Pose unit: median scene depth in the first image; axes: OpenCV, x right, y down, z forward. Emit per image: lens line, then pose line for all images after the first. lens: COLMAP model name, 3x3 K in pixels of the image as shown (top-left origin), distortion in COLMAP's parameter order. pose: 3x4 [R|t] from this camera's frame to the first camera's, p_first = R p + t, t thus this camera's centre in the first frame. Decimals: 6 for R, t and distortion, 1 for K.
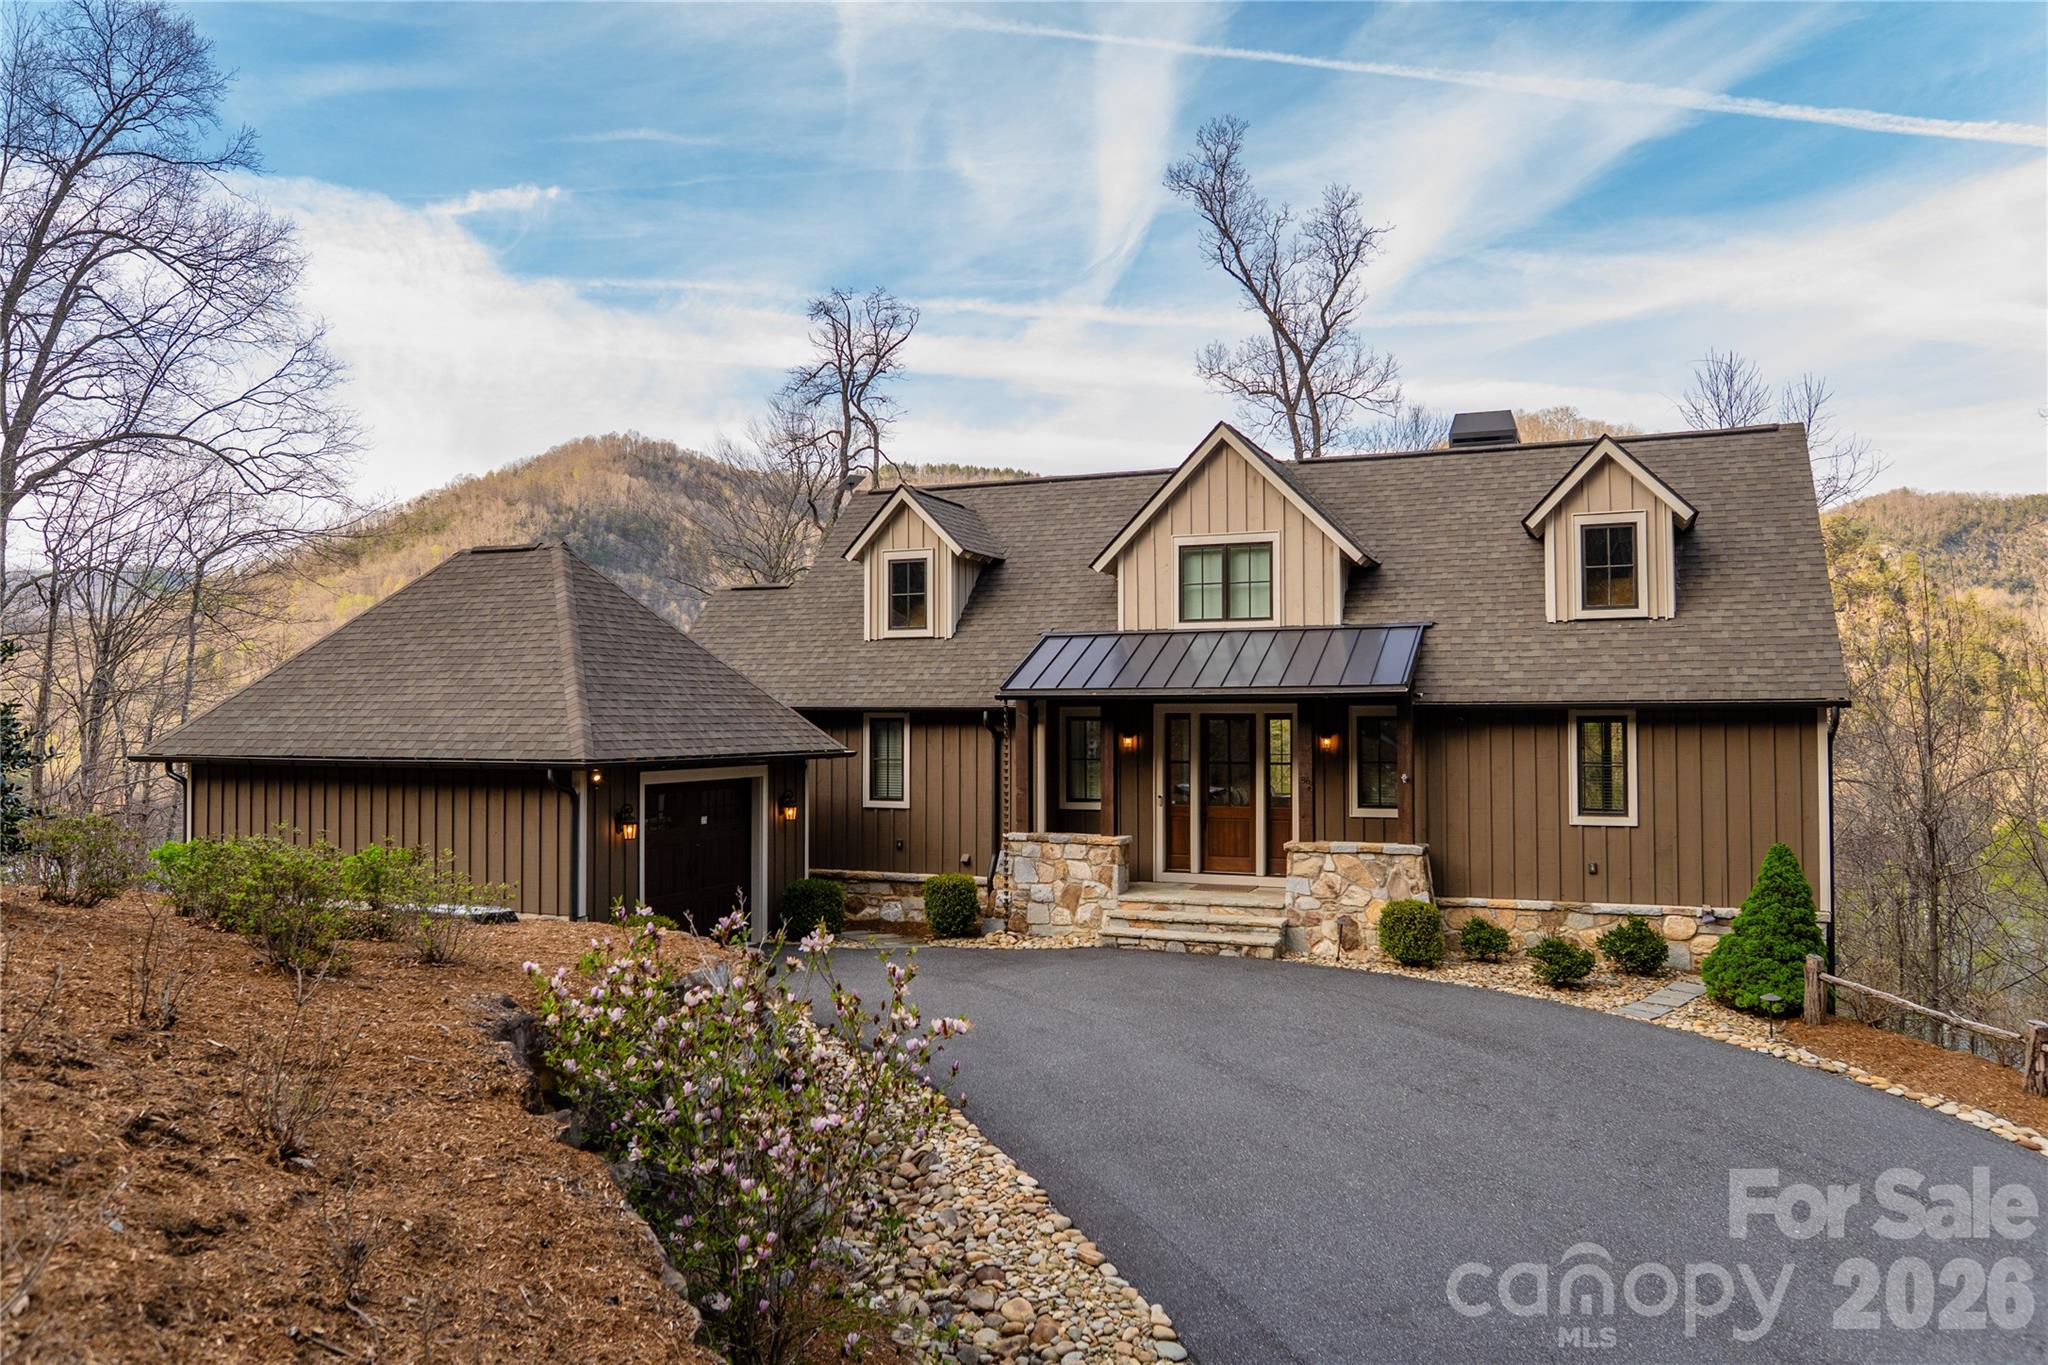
lens RADIAL K [[1409.1, 0, 1023.5], [0, 1409.1, 669.6], [0, 0, 1]] dist [-0.062467, 0.053787]
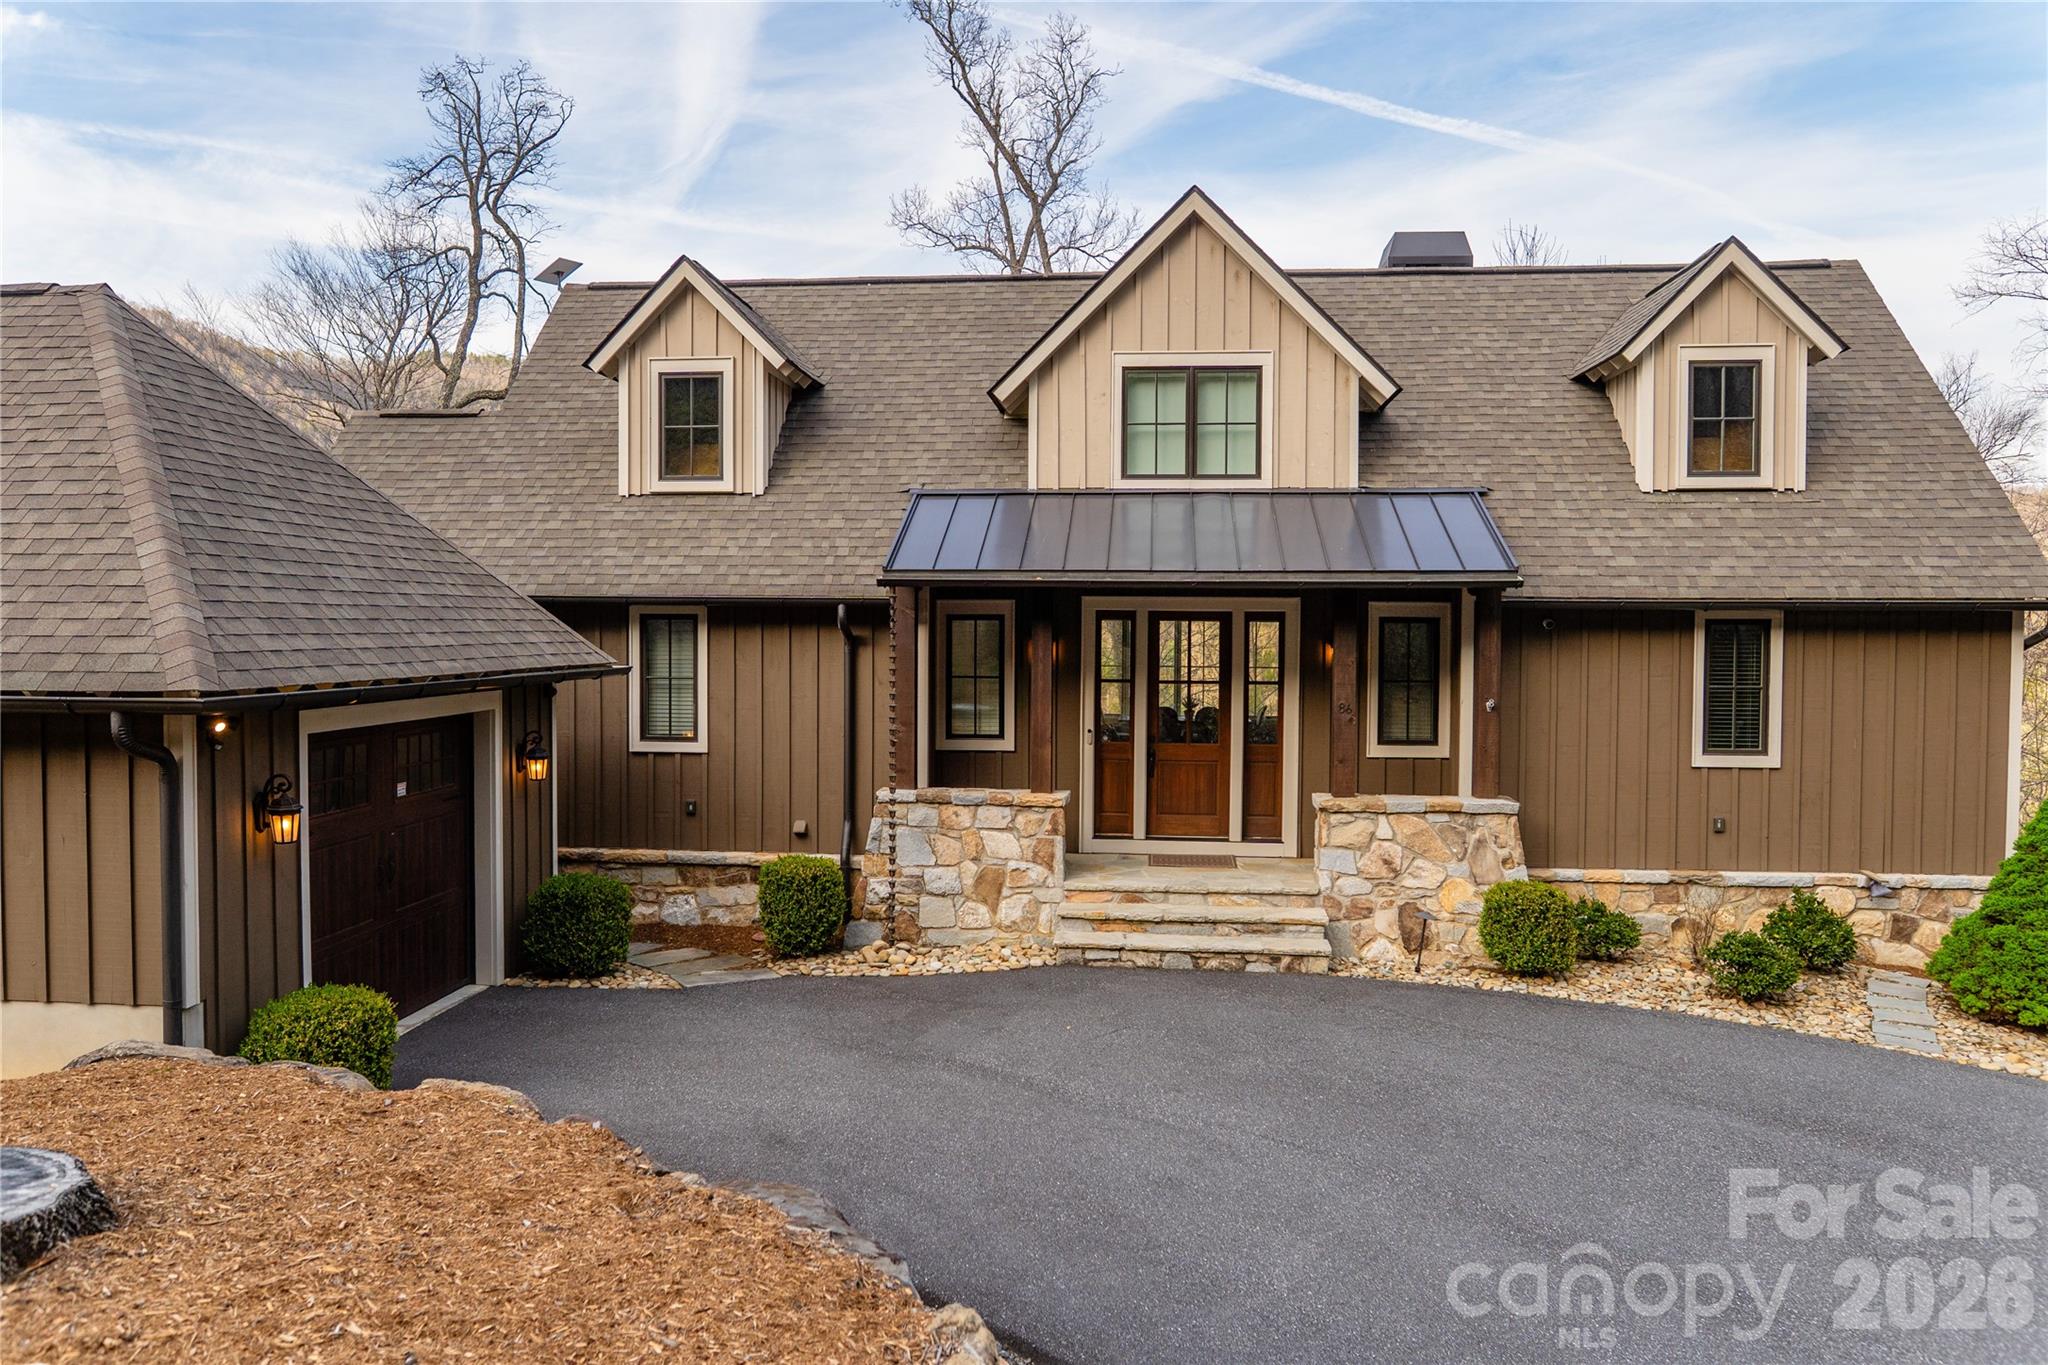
lens RADIAL K [[1409.1, 0, 1023.5], [0, 1409.1, 669.6], [0, 0, 1]] dist [-0.062467, 0.053787]
pose [[0.955091, -0.002745, 0.296300, -0.146842], [-0.017085, 0.997783, 0.064314, 0.017155], [-0.295820, -0.066488, 0.952927, 0.370892]]
